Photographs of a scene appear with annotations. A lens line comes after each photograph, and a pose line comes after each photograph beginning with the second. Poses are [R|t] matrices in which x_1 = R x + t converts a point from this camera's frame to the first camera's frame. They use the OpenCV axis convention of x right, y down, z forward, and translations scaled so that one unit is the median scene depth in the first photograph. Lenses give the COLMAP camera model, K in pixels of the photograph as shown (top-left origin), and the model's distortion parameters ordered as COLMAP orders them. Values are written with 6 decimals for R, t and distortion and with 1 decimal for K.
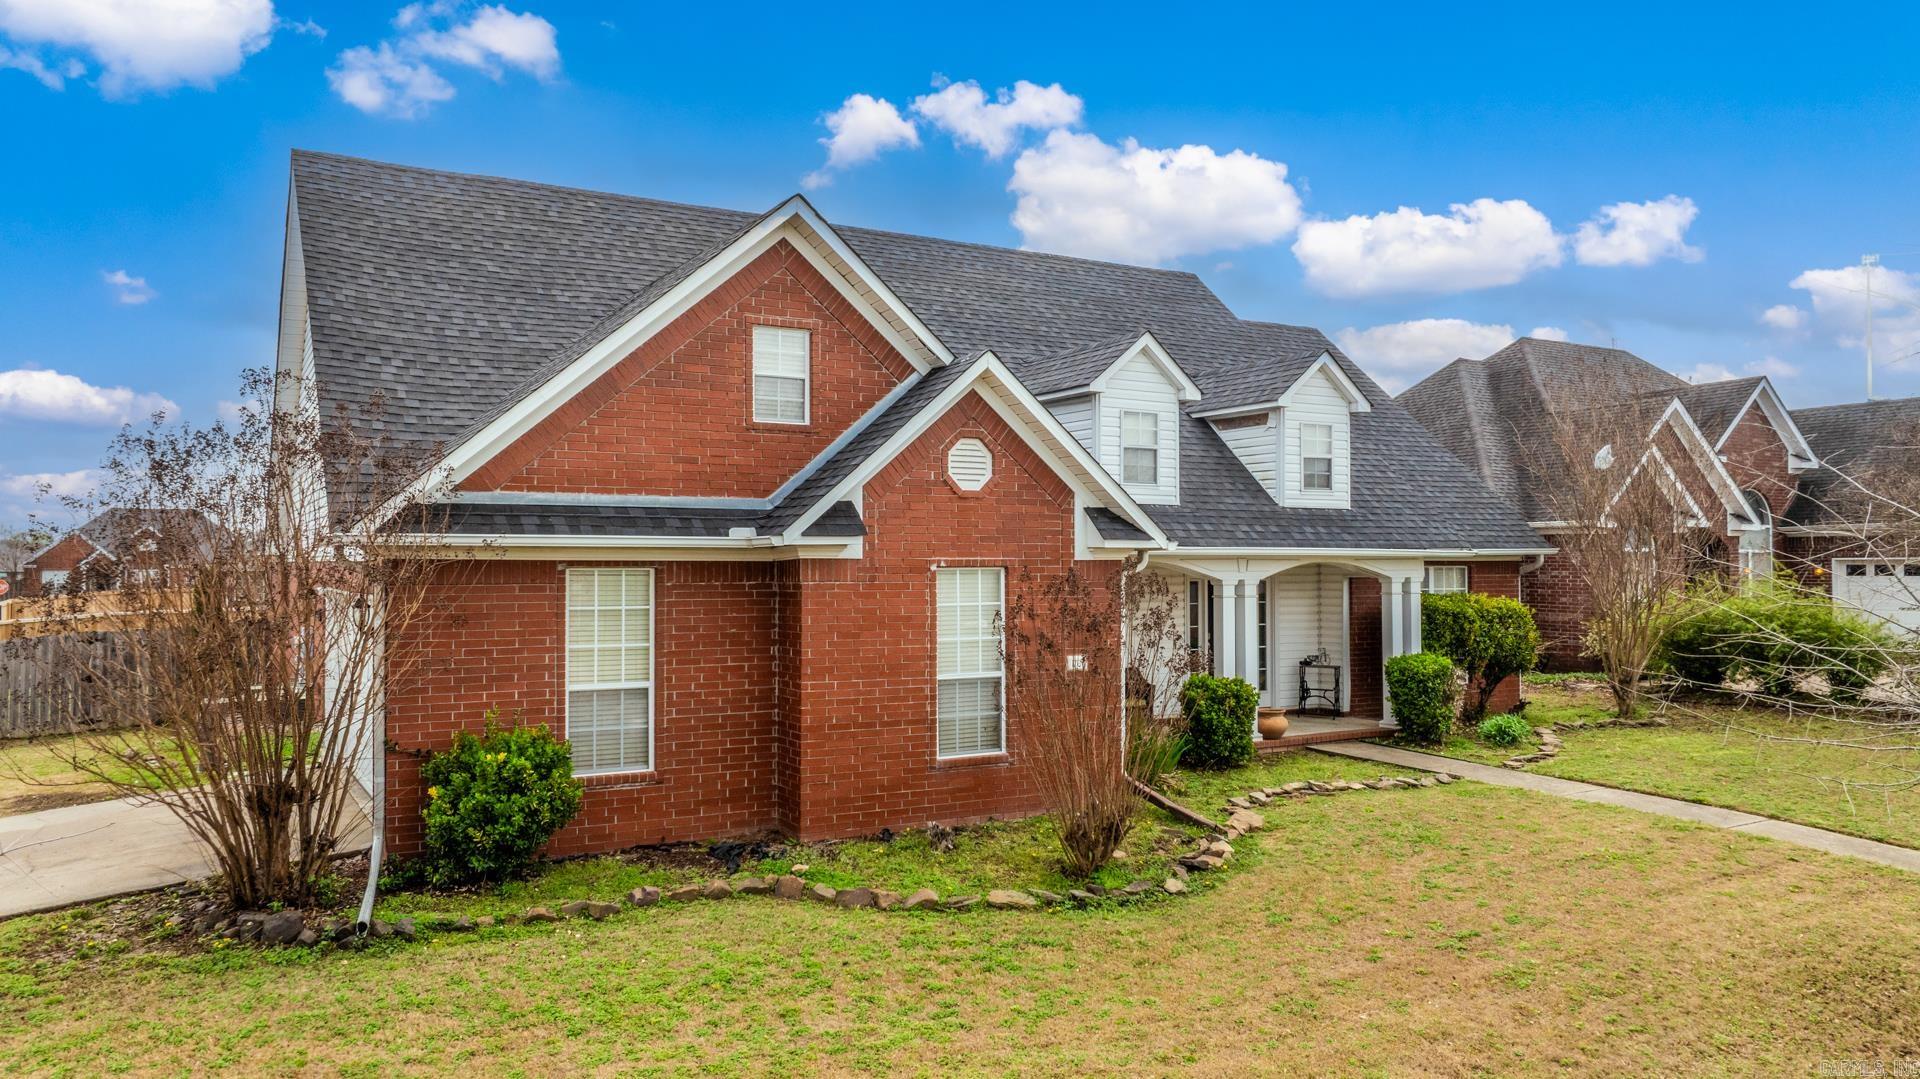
lens RADIAL K [[1353.9, 0, 959.5], [0, 1353.9, 542.6], [0, 0, 1]] dist [-0.010093, -0.019645]
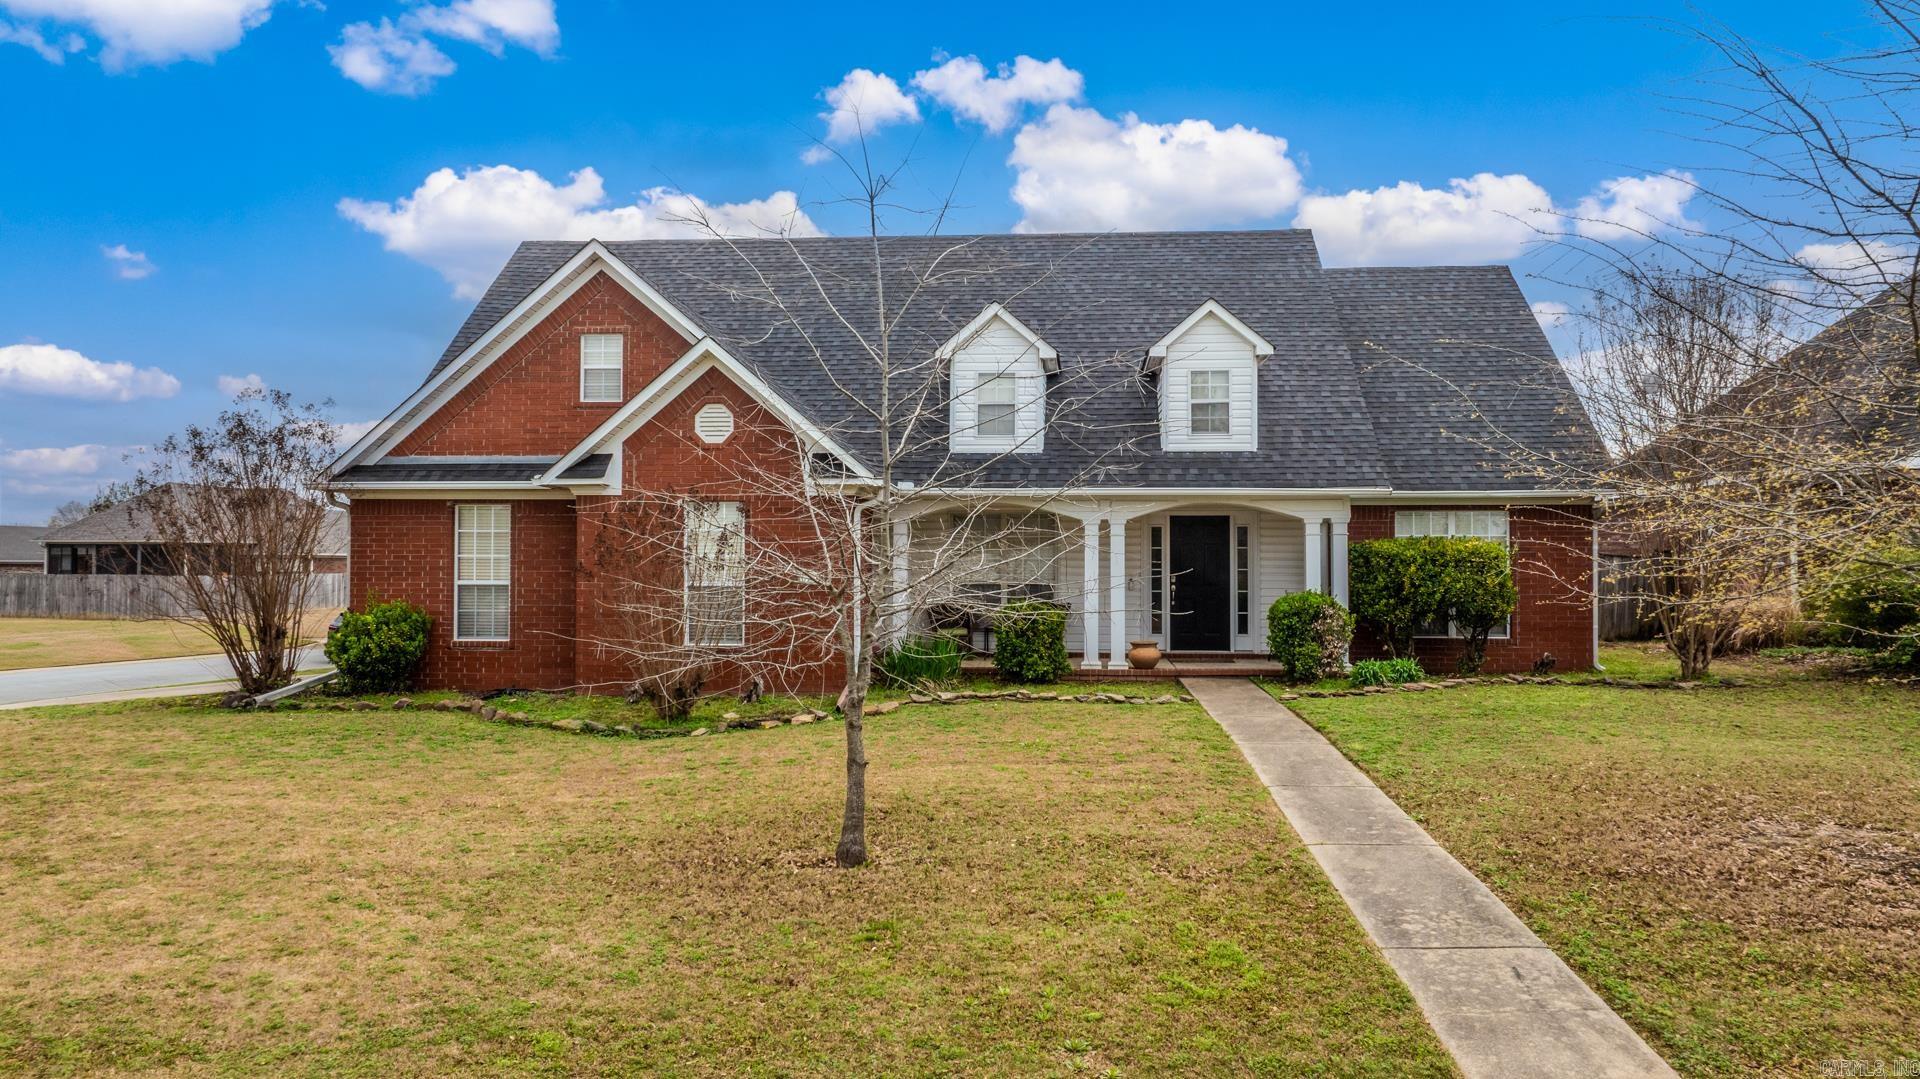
lens RADIAL K [[1353.9, 0, 952.5], [0, 1353.9, 539.3], [0, 0, 1]] dist [-0.010093, -0.019645]
pose [[0.819320, -0.007875, -0.573283, 0.809559], [0.005904, 0.999969, -0.005299, 0.053647], [0.573306, 0.000957, 0.819340, 0.047967]]
